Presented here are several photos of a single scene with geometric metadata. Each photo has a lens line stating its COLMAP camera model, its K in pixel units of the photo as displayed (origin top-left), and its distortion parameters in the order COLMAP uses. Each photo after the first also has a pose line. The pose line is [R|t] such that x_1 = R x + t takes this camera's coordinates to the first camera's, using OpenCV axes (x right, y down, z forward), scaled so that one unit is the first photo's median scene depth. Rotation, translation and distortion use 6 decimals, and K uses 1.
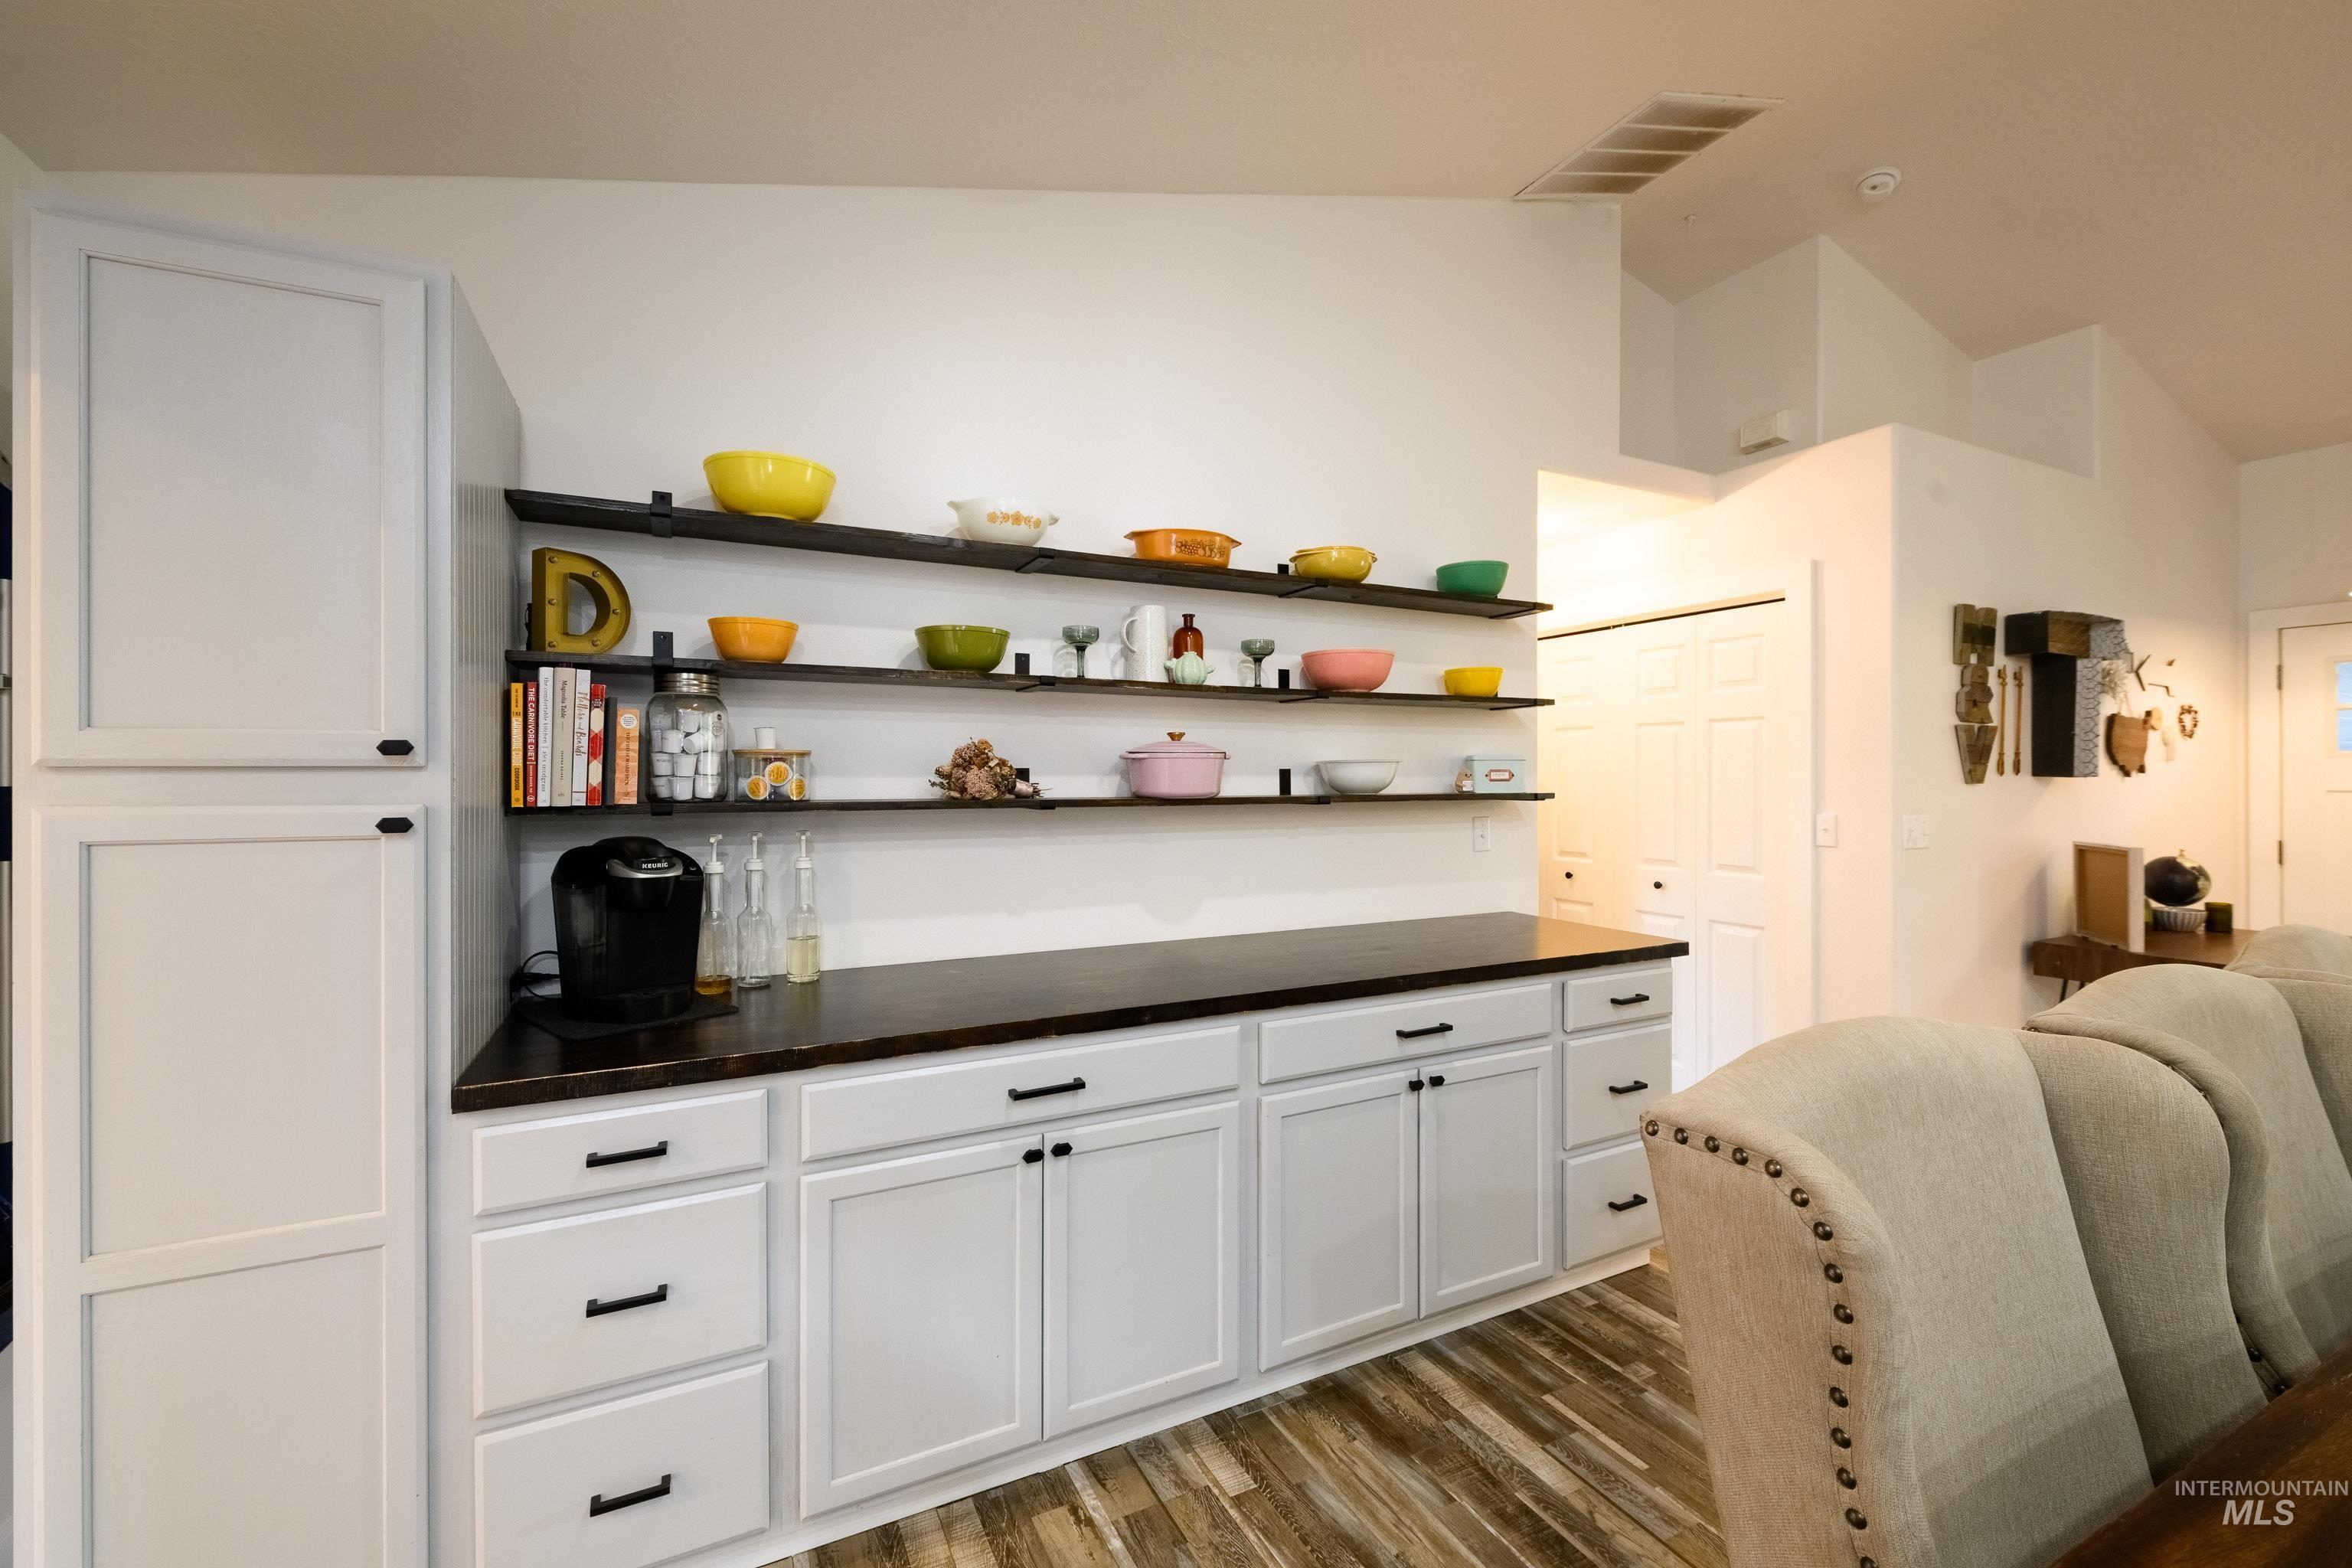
lens RADIAL K [[952.0, 0, 1174.7], [0, 952.0, 773.5], [0, 0, 1]] dist [0.000318, 0.000172]
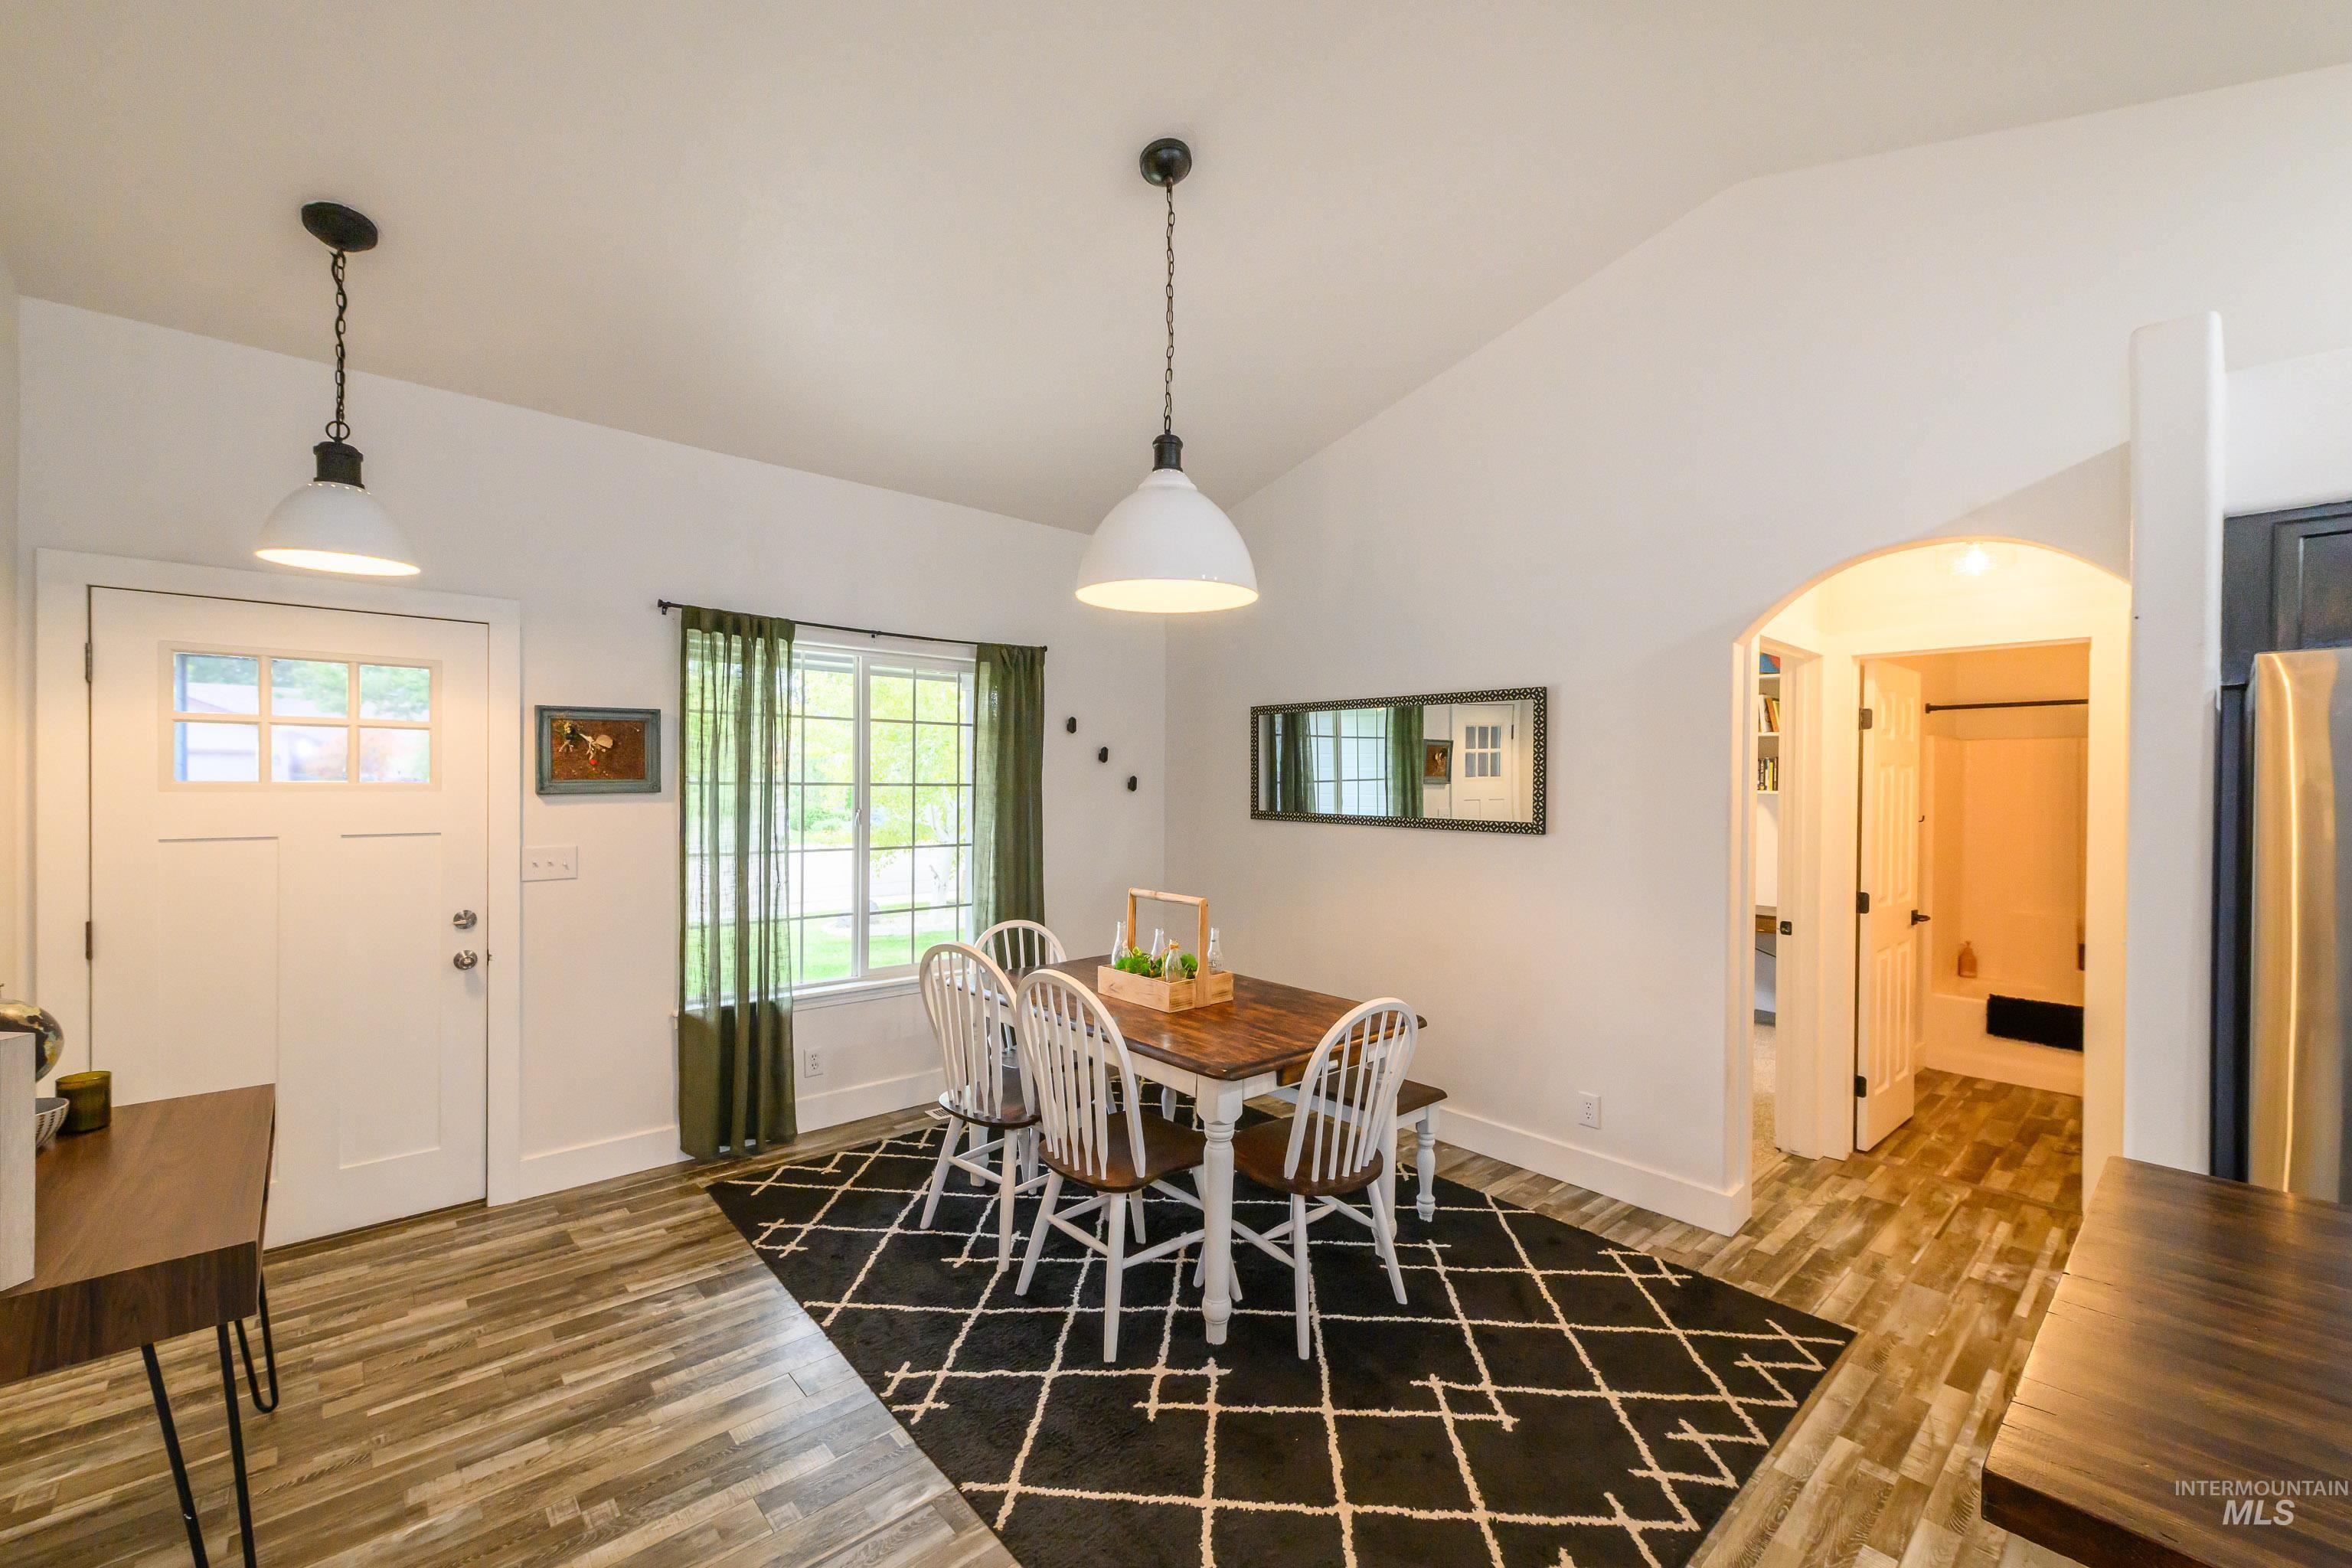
lens RADIAL K [[948.7, 0, 1188.2], [0, 948.7, 789.9], [0, 0, 1]] dist [0.002828, 0.000294]
pose [[-0.267406, -0.010689, 0.963525, 0.467462], [-0.009489, 0.999919, 0.008460, -0.037556], [-0.963537, -0.006880, -0.267485, 0.610726]]
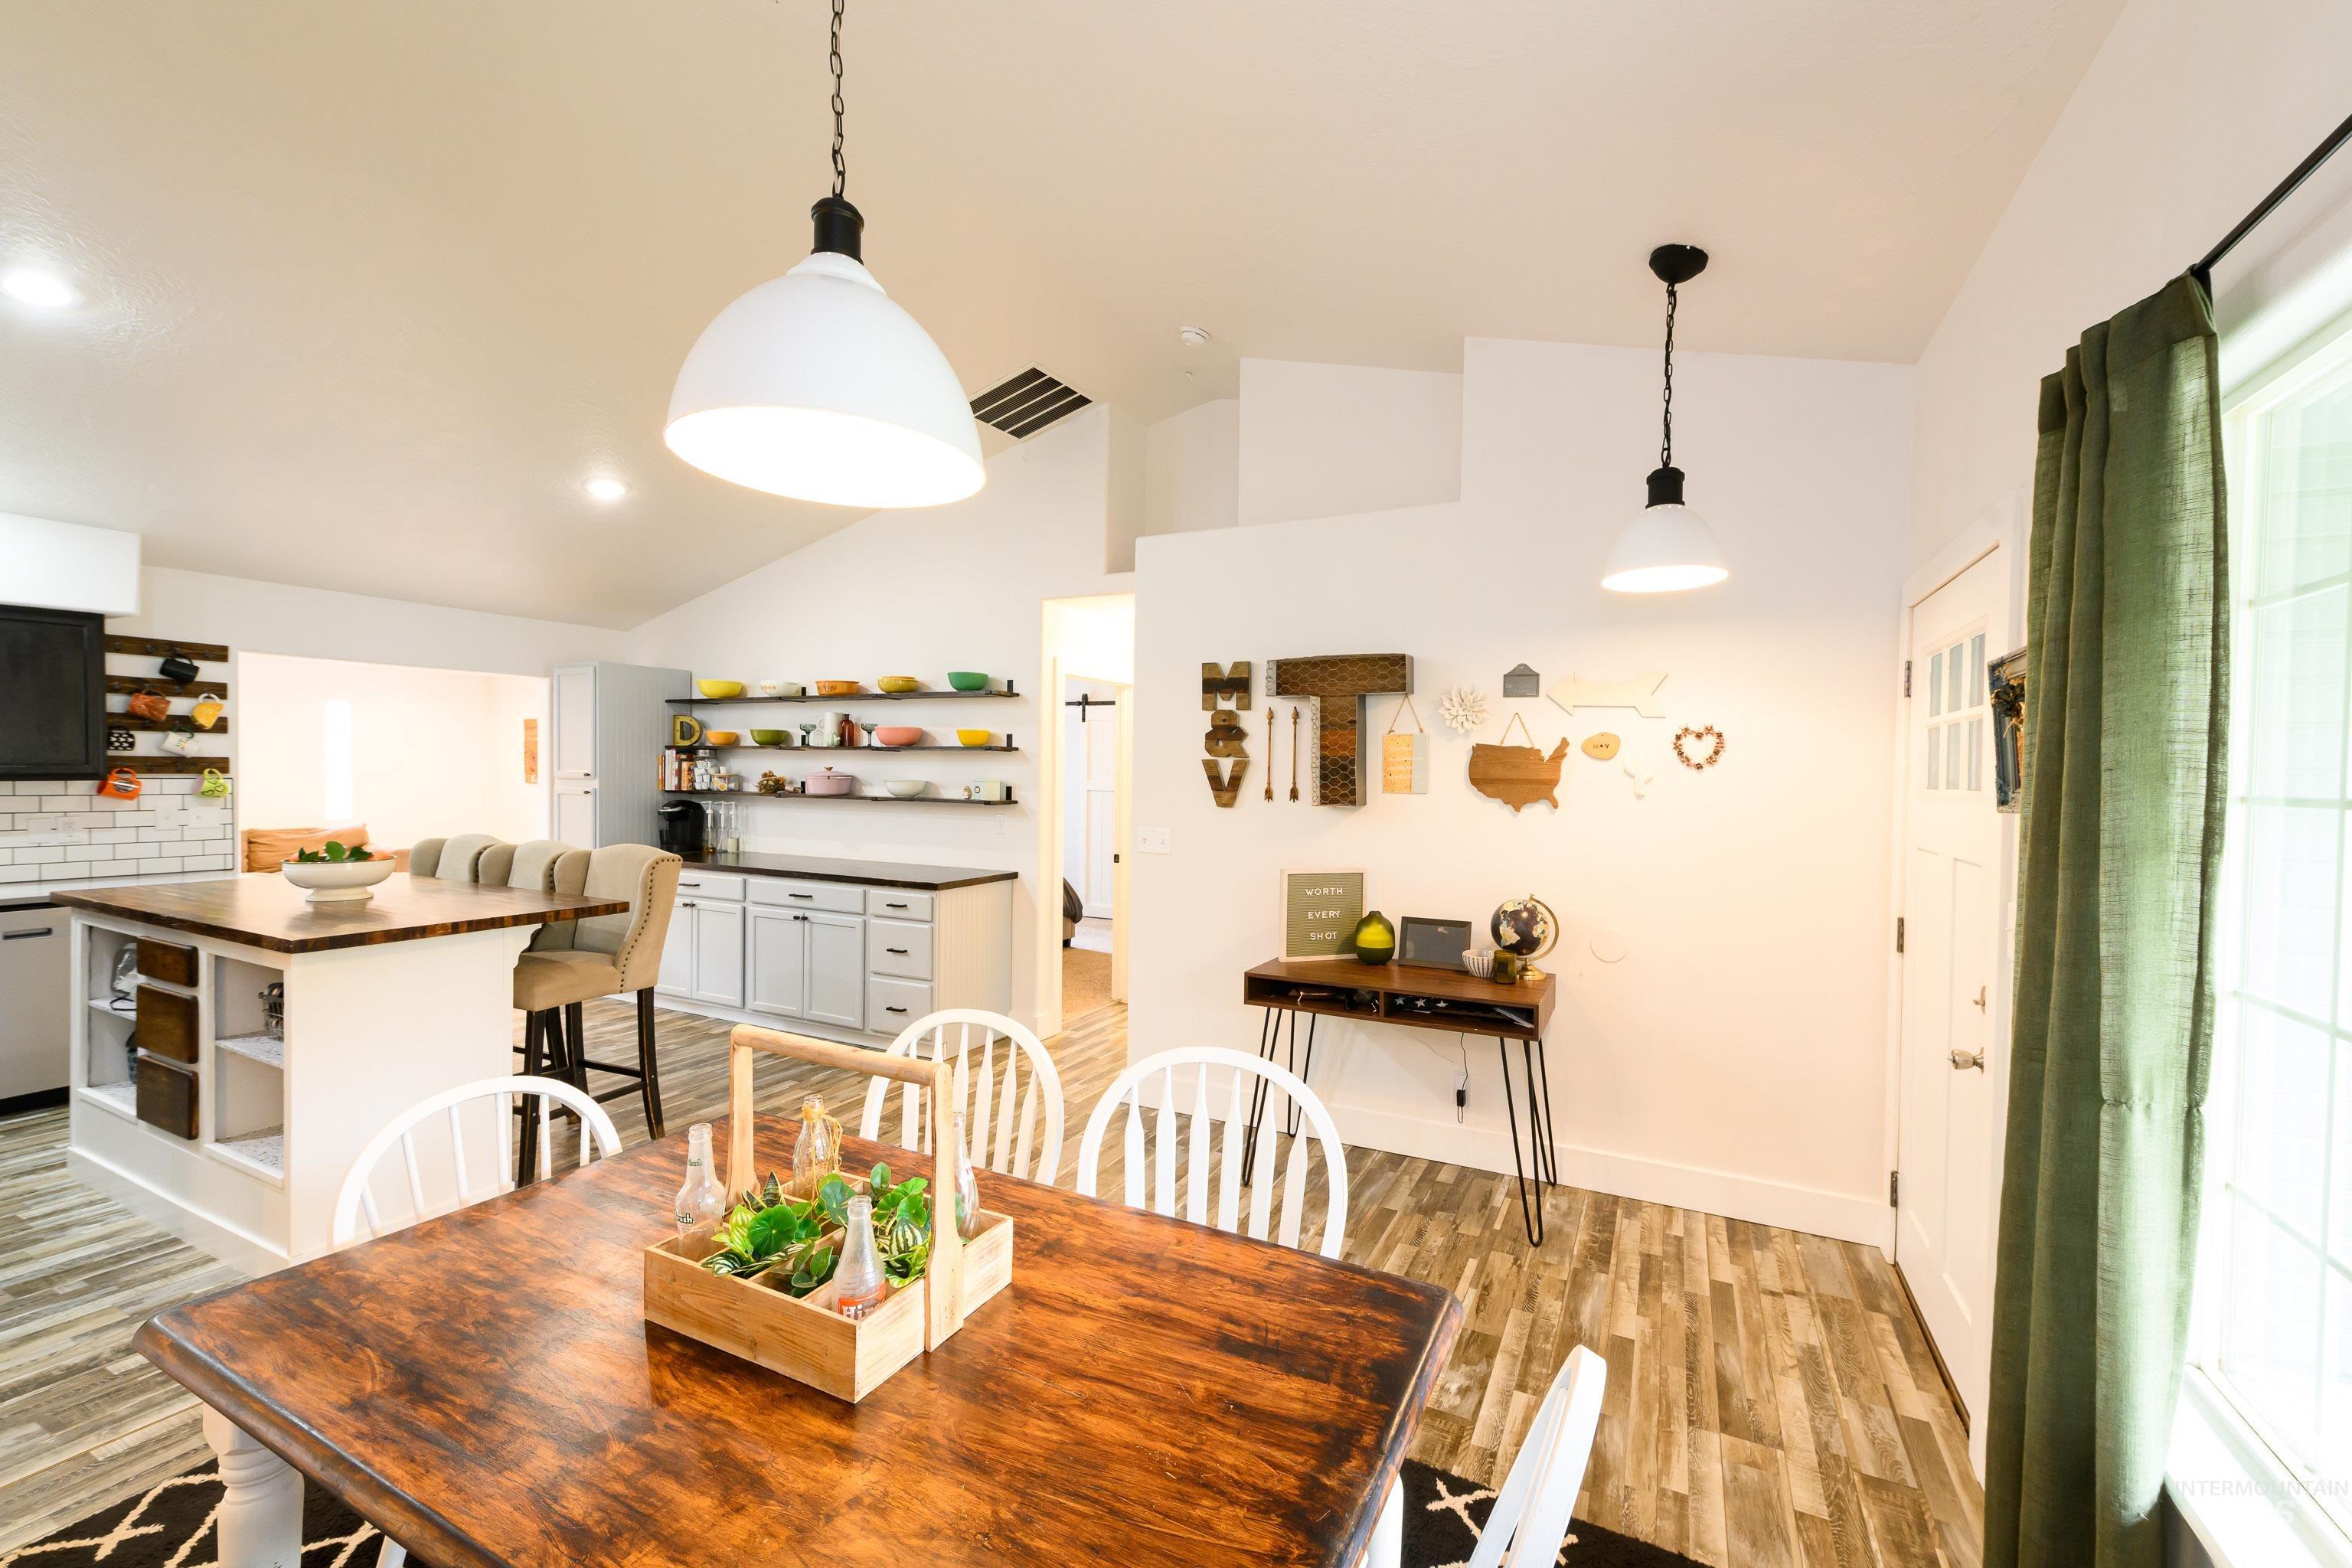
lens RADIAL K [[953.5, 0, 1211.7], [0, 953.5, 762.2], [0, 0, 1]] dist [0.011134, -0.000029]
pose [[0.604814, 0.000698, -0.796366, 1.819404], [-0.013602, 0.999863, -0.009454, -0.033785], [0.796250, 0.016551, 0.604741, 0.250949]]
